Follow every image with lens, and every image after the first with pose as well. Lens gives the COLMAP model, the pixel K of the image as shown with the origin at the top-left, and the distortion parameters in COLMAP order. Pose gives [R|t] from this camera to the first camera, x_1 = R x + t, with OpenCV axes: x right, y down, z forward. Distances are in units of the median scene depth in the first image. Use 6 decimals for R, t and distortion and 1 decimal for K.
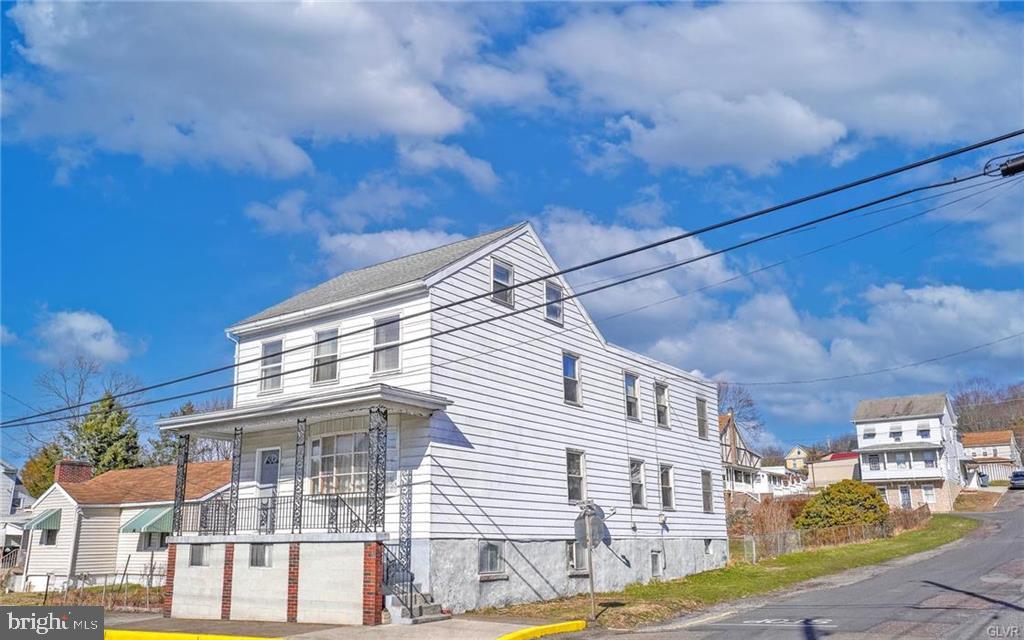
lens RADIAL K [[847.0, 0, 511.4], [0, 847.0, 324.3], [0, 0, 1]] dist [-0.010562, 0.002511]
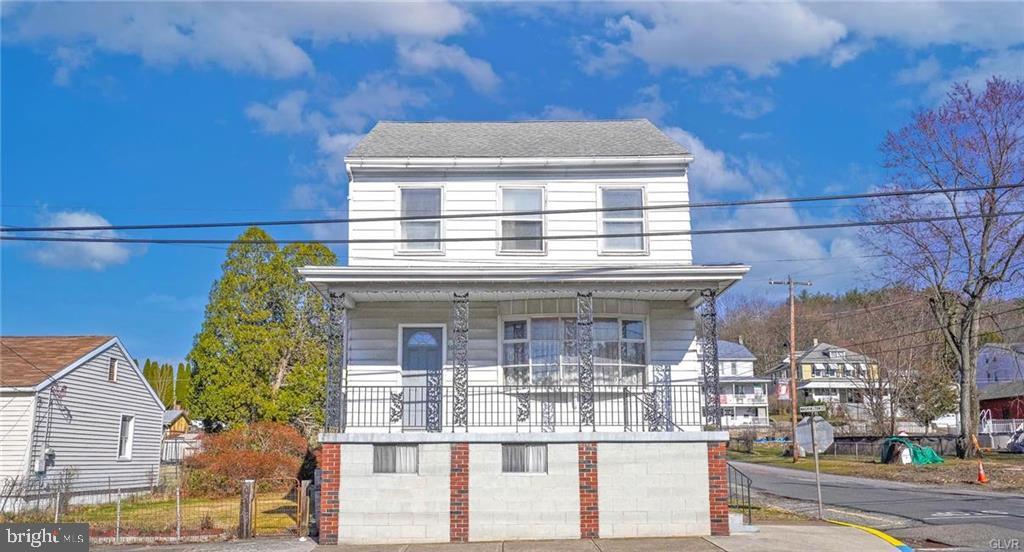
lens RADIAL K [[766.0, 0, 514.0], [0, 766.0, 332.9], [0, 0, 1]] dist [0.003455, 0.003872]
pose [[0.806590, 0.099032, 0.582757, -0.683193], [-0.151115, 0.987652, 0.041319, 0.122212], [-0.571470, -0.121391, 0.811595, 0.415297]]
